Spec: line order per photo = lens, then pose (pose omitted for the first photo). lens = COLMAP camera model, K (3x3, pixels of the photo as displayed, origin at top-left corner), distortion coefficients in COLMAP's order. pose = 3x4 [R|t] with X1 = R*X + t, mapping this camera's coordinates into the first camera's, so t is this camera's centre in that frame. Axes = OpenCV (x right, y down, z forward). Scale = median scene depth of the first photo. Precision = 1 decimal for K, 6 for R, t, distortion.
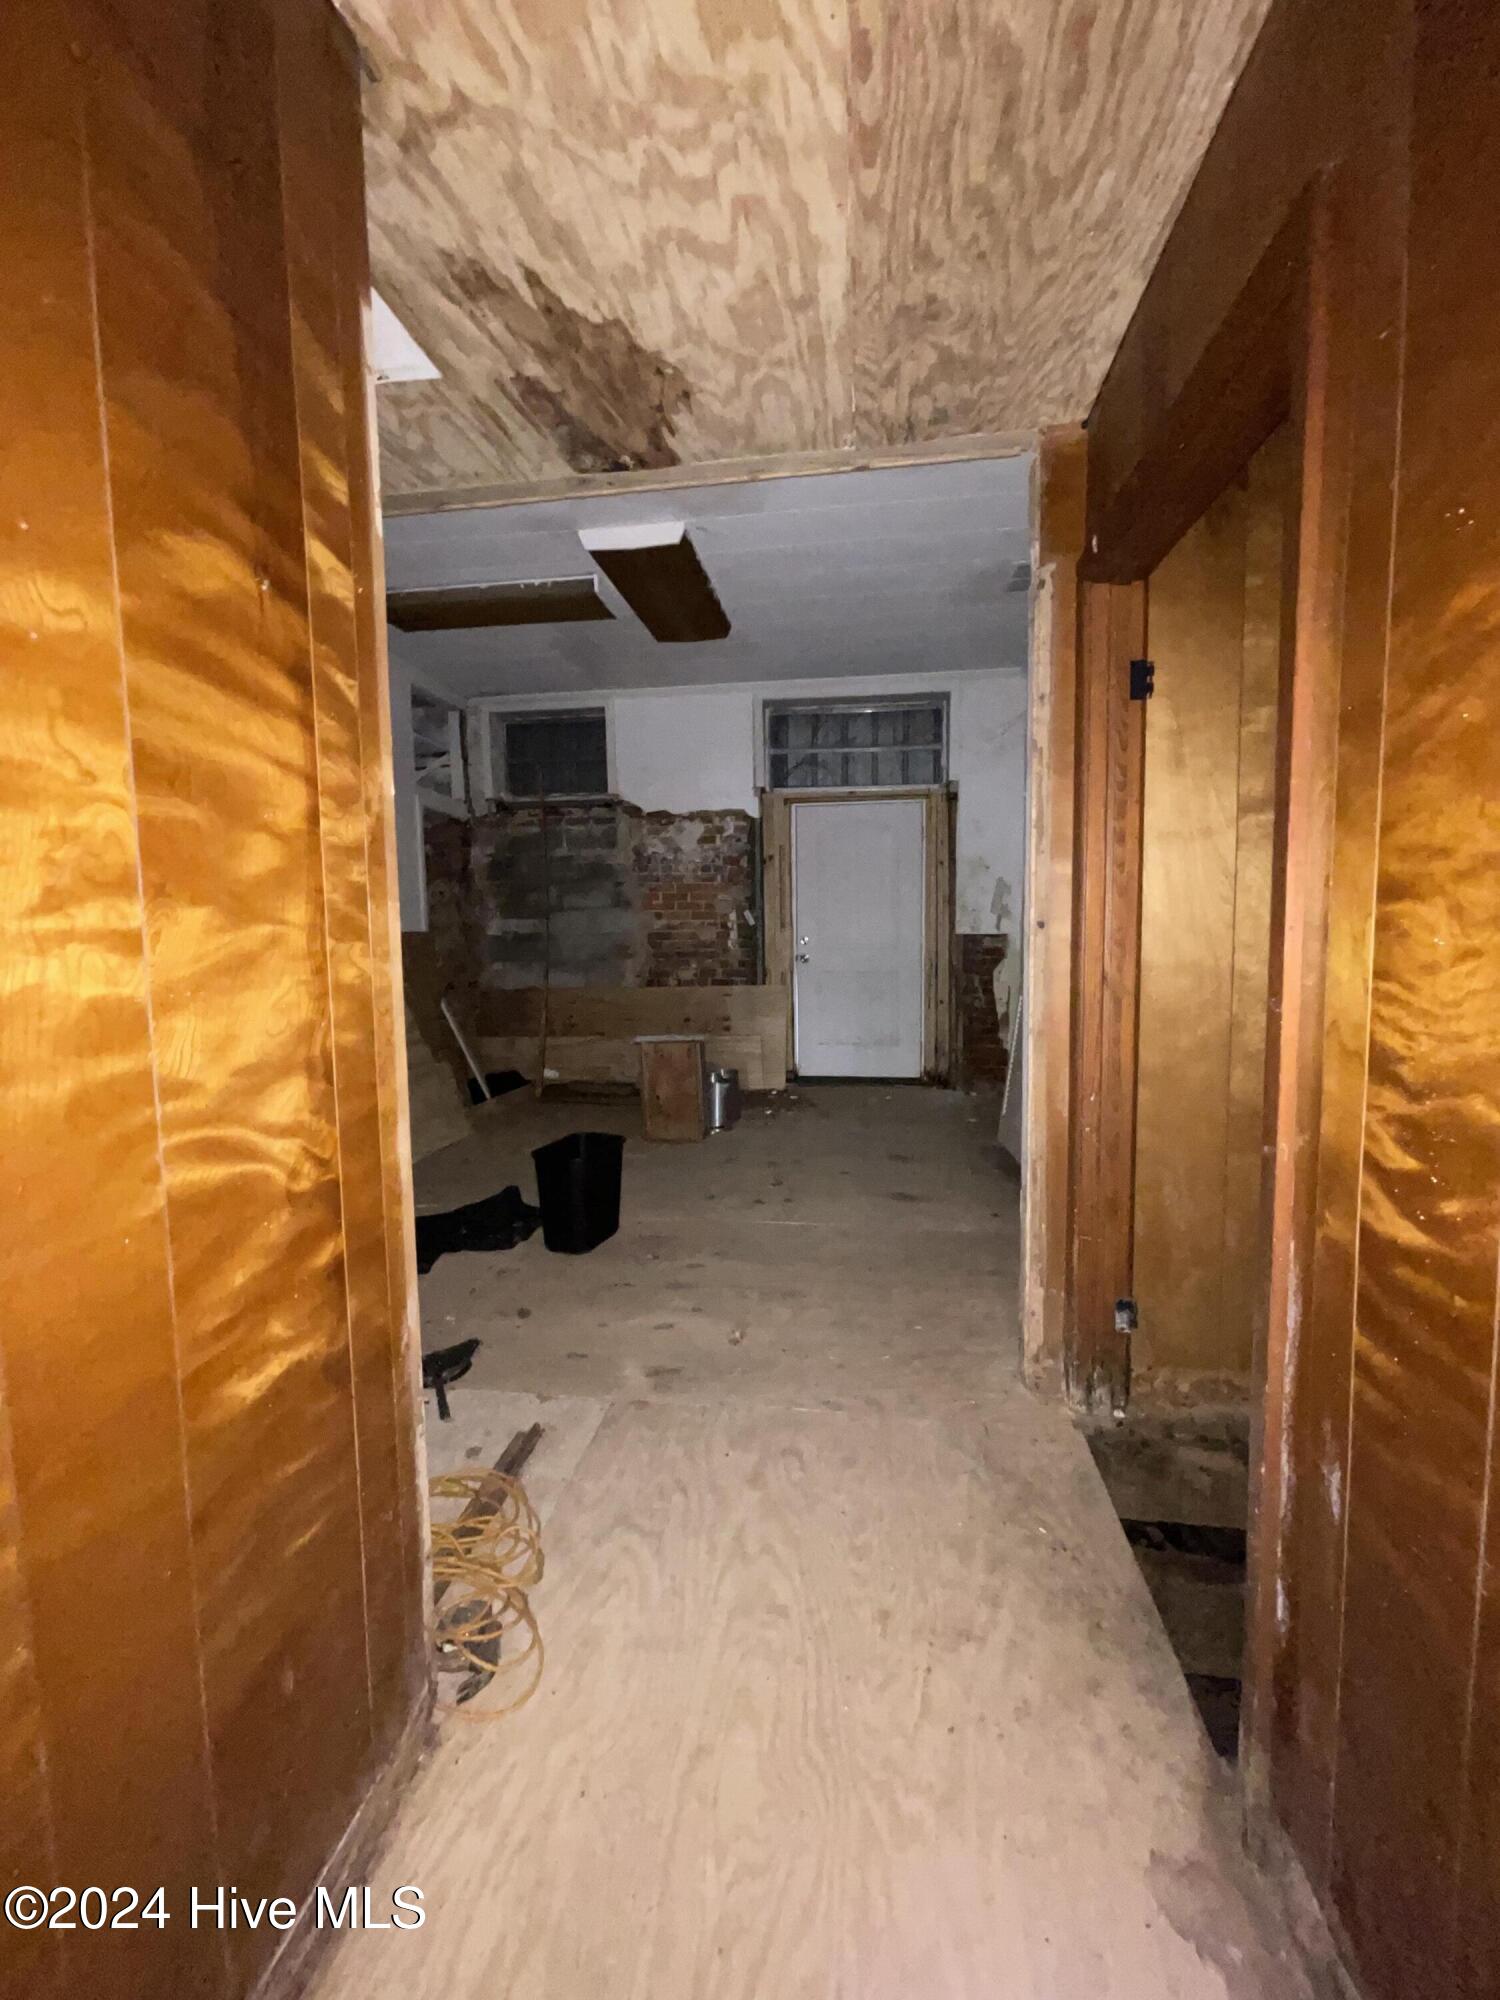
lens RADIAL K [[807.4, 0, 753.4], [0, 807.4, 994.6], [0, 0, 1]] dist [-0.006018, 0.001956]
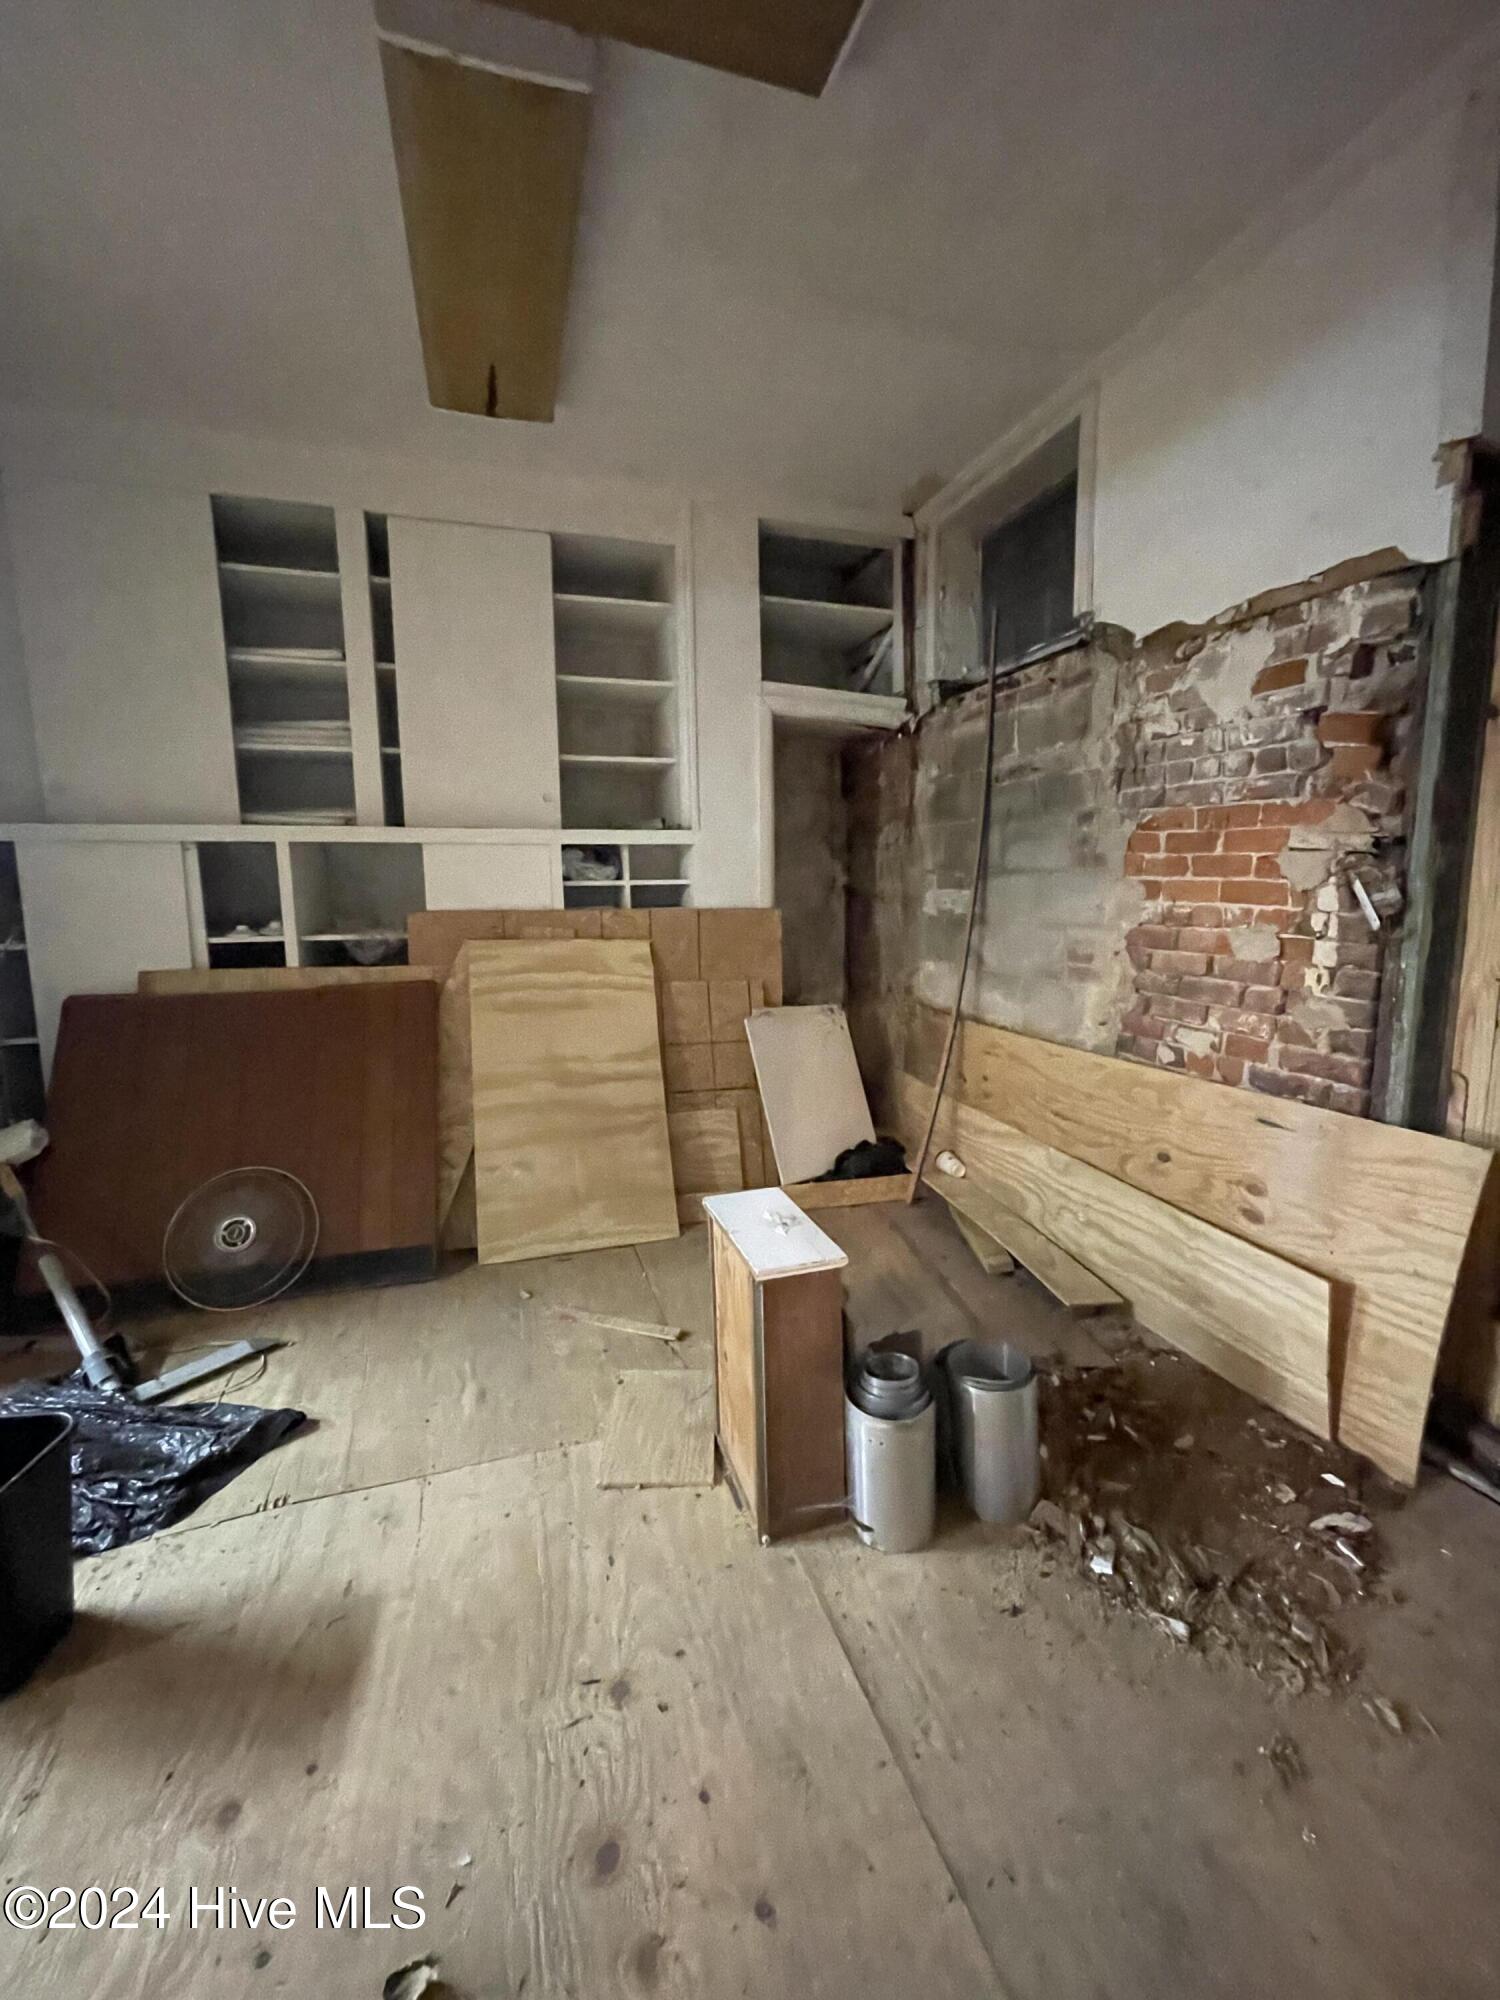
lens RADIAL K [[807.4, 0, 747.3], [0, 807.4, 988.3], [0, 0, 1]] dist [-0.006018, 0.001956]
pose [[0.436214, 0.135343, -0.889607, 0.169538], [-0.080840, 0.990521, 0.111056, -0.077390], [0.896204, 0.023472, 0.443020, 0.636710]]
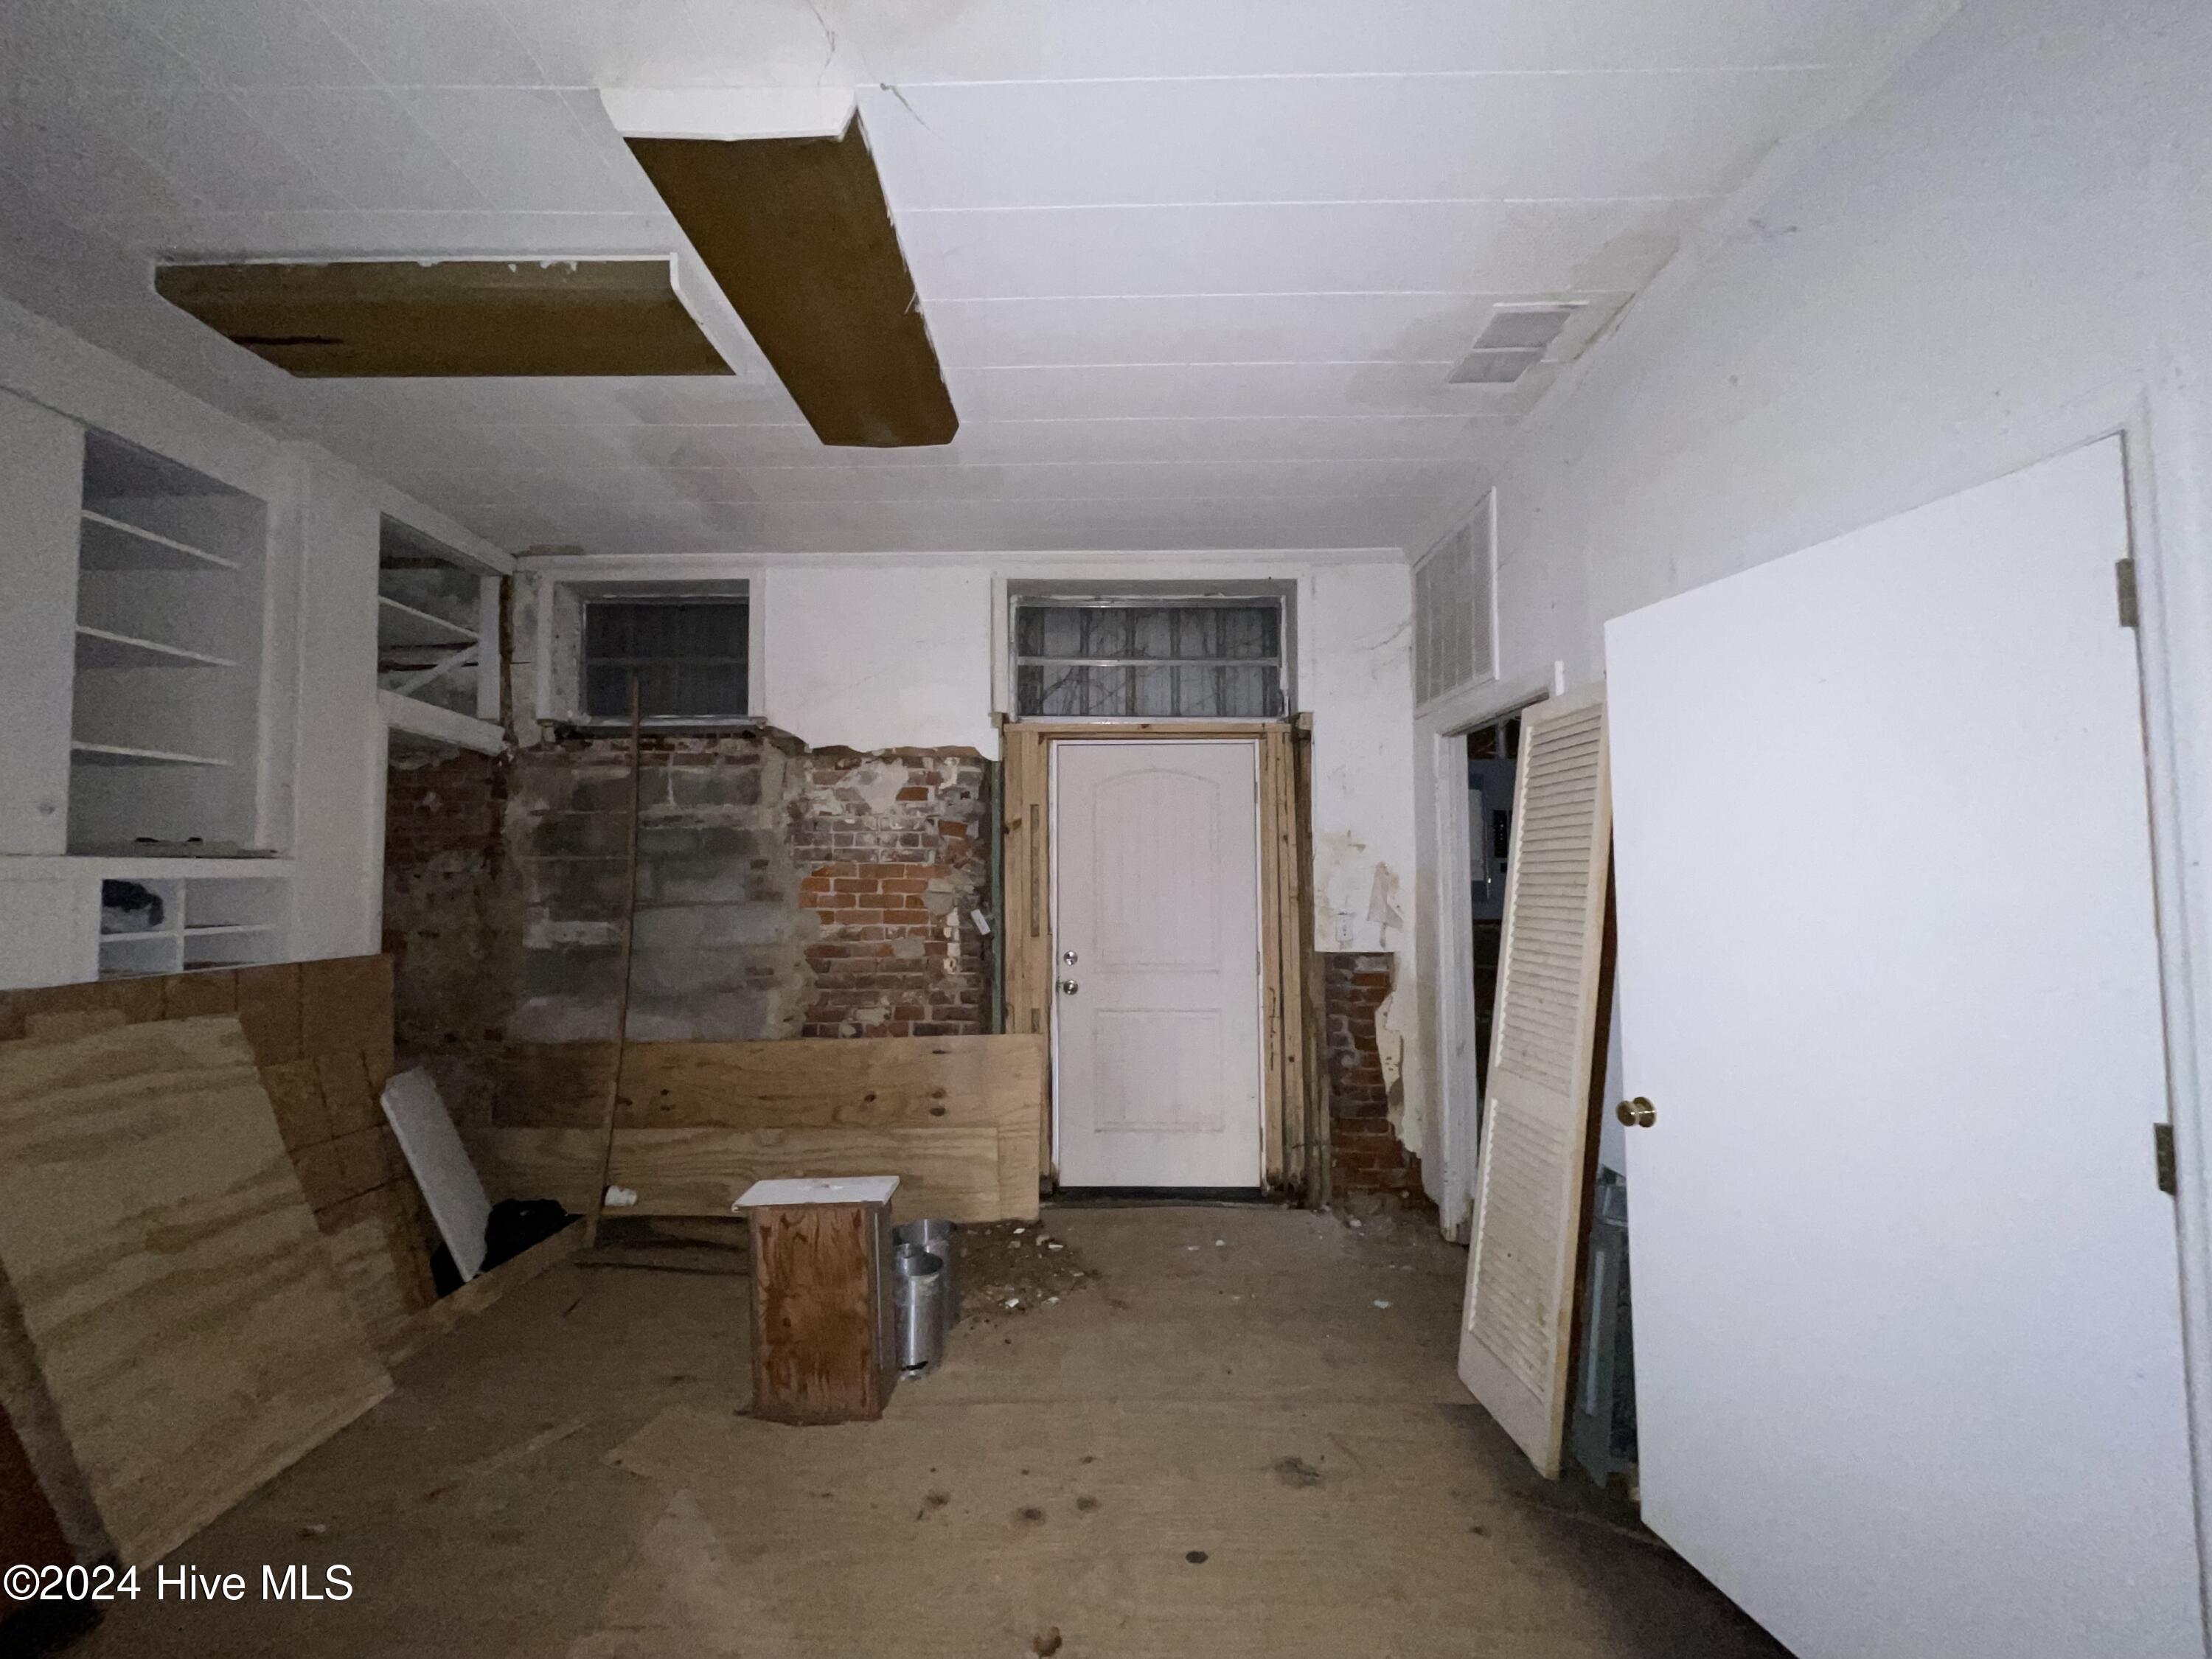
lens RADIAL K [[892.9, 0, 1096.5], [0, 892.9, 828.3], [0, 0, 1]] dist [-0.006018, 0.001956]
pose [[0.991372, 0.014511, 0.130274, -0.006731], [0.004532, 0.989465, -0.144701, -0.066744], [-0.131001, 0.144043, 0.980862, 0.317118]]
